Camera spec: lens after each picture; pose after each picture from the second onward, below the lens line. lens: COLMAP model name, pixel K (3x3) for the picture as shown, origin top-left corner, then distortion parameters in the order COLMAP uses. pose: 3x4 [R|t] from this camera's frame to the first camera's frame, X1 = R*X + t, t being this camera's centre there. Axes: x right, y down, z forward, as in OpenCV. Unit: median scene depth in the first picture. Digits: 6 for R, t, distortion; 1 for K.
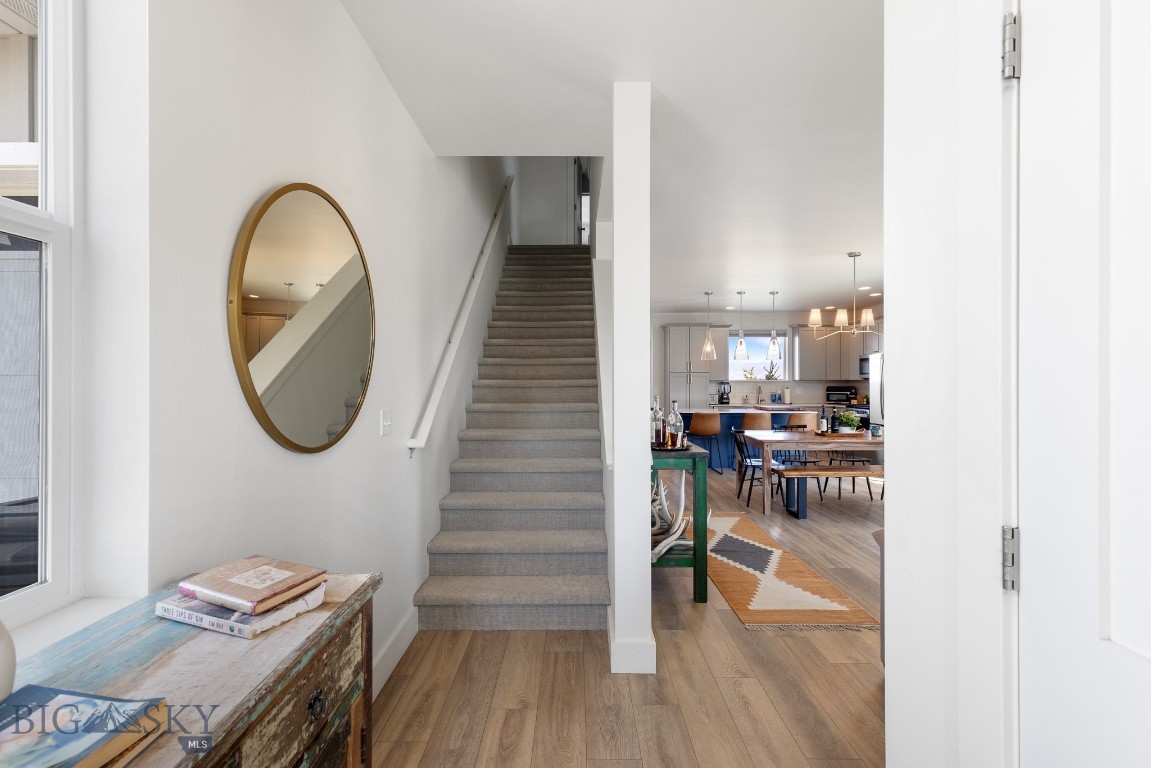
lens RADIAL K [[516.1, 0, 577.3], [0, 516.1, 380.5], [0, 0, 1]] dist [0.007809, -0.000145]
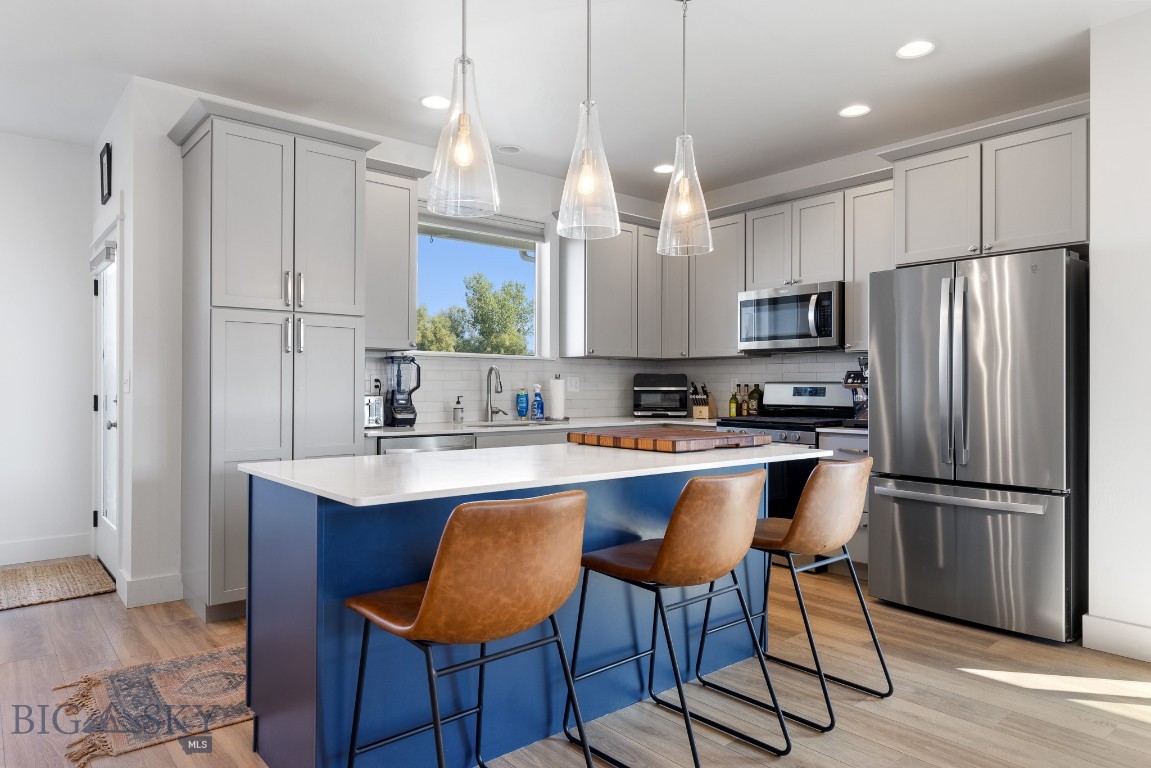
lens RADIAL K [[713.3, 0, 575.5], [0, 713.3, 384.0], [0, 0, 1]] dist [0.001367, -0.001565]
pose [[0.763021, 0.005752, 0.646349, 0.088802], [-0.006046, 0.999980, -0.001762, 0.020740], [-0.646346, -0.002564, 0.763040, 0.610898]]
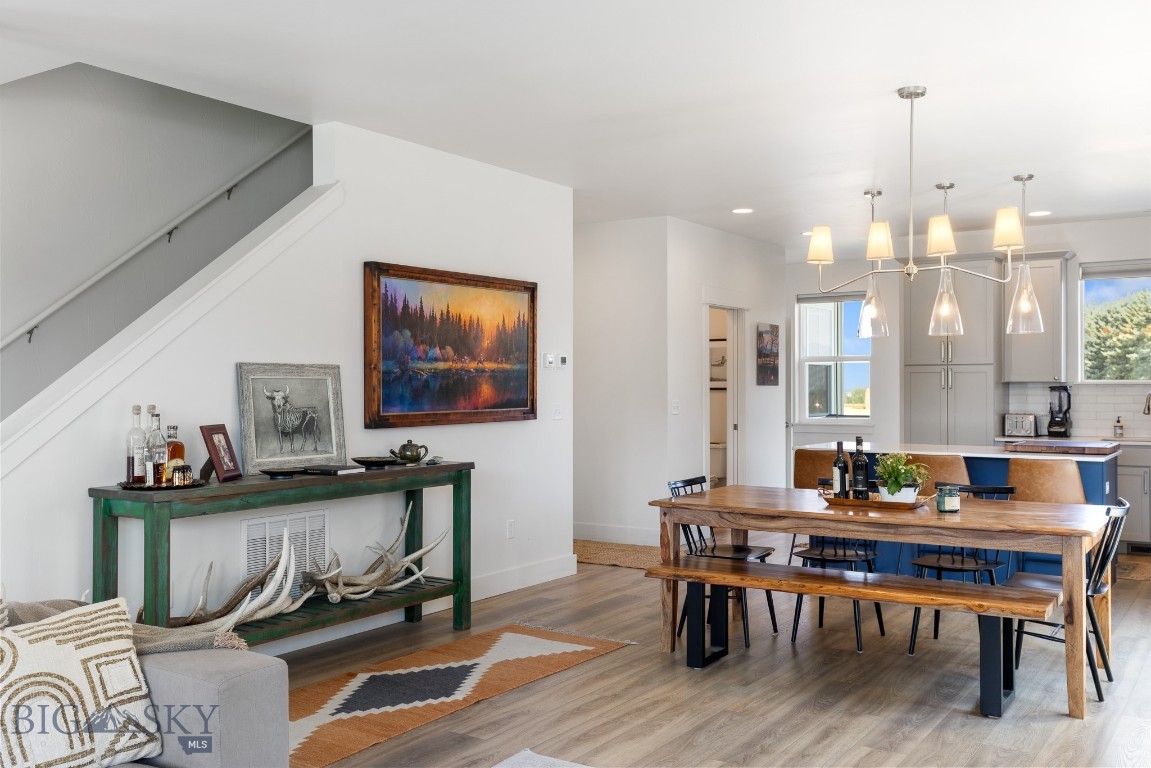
lens RADIAL K [[1023.6, 0, 575.5], [0, 1023.6, 384.0], [0, 0, 1]] dist [-0.005130, -0.007643]
pose [[0.827459, -0.000256, -0.561525, 0.436887], [0.001515, 0.999997, 0.001776, -0.000199], [0.561523, -0.002321, 0.827458, 0.073093]]
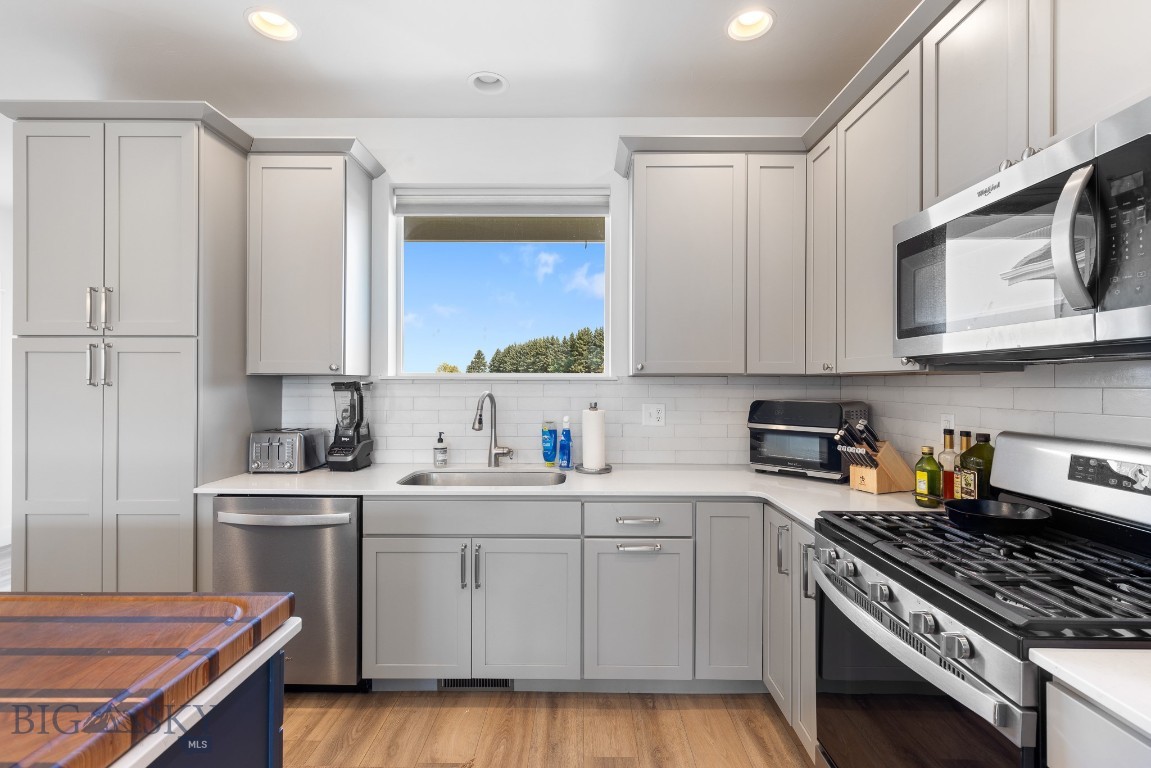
lens RADIAL K [[516.1, 0, 577.3], [0, 516.1, 380.5], [0, 0, 1]] dist [0.007809, -0.000145]
pose [[0.999949, 0.005217, -0.008663, 0.405635], [-0.005241, 0.999983, -0.002684, 0.002968], [0.008649, 0.002729, 0.999959, 0.760619]]
